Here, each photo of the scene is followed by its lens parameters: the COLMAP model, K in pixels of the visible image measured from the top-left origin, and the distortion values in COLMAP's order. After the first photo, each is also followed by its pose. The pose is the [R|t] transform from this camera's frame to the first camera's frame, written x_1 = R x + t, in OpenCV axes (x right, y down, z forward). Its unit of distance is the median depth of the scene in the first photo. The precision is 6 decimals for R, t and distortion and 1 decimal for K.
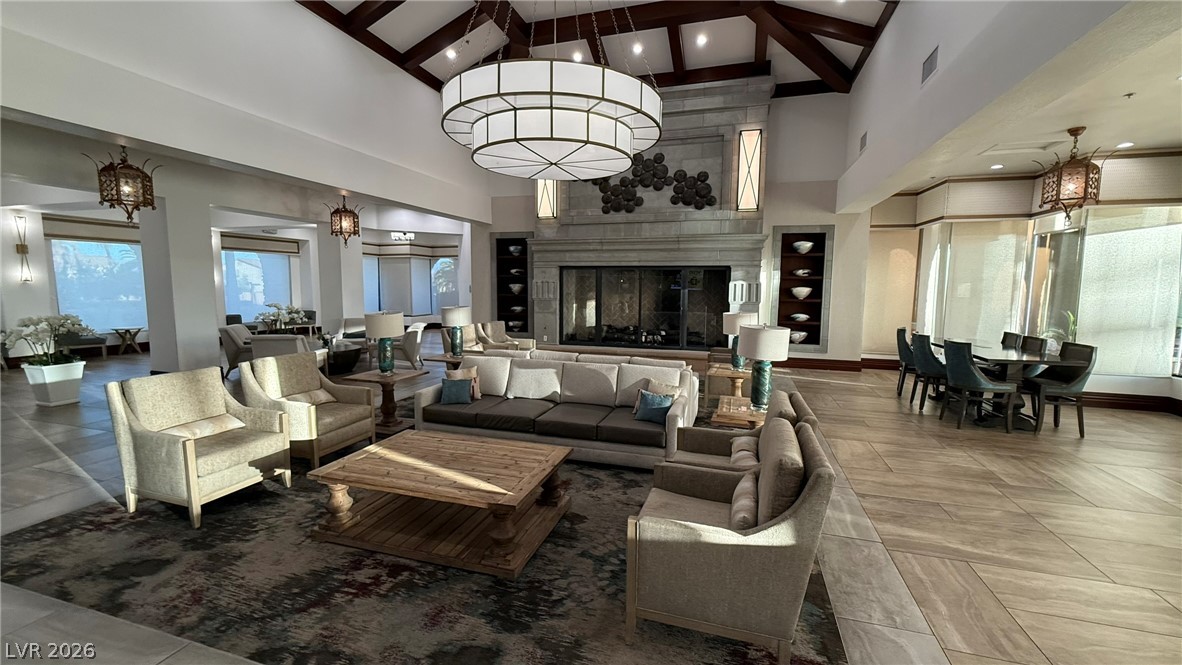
lens RADIAL K [[477.0, 0, 590.9], [0, 477.0, 330.3], [0, 0, 1]] dist [-0.000151, -0.000619]
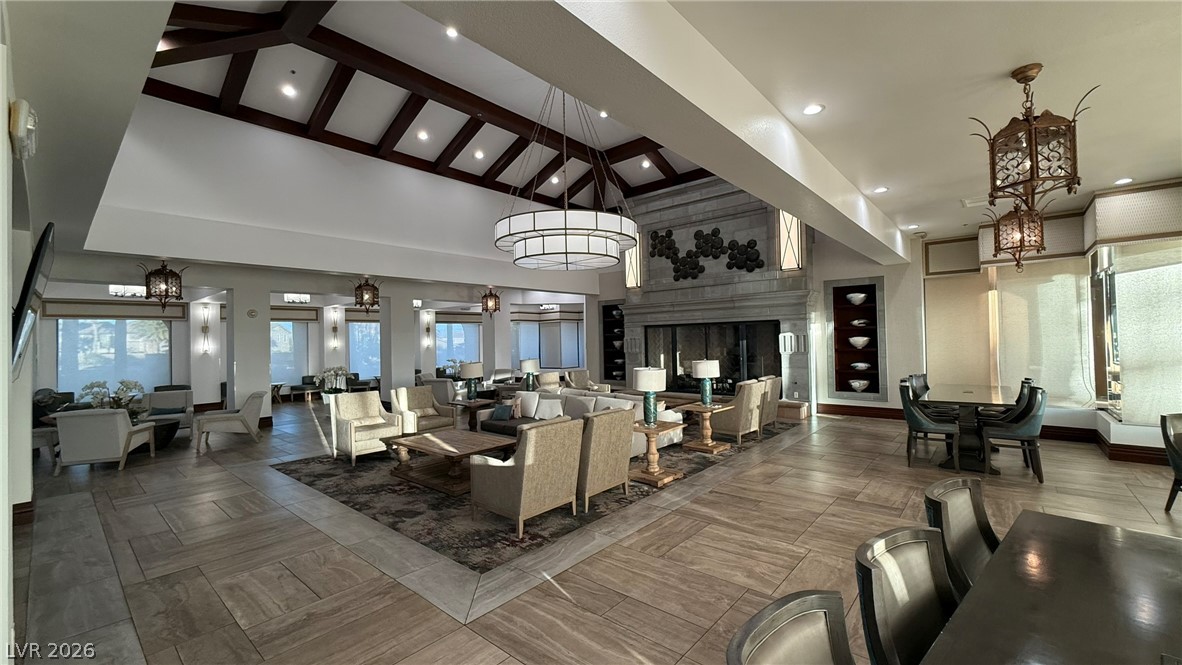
lens RADIAL K [[477.0, 0, 590.6], [0, 477.0, 332.8], [0, 0, 1]] dist [-0.000151, -0.000619]
pose [[0.912280, -0.035405, -0.408033, 0.344598], [-0.009187, 0.994237, -0.106810, 0.017335], [0.409463, 0.101189, 0.906698, -0.181098]]
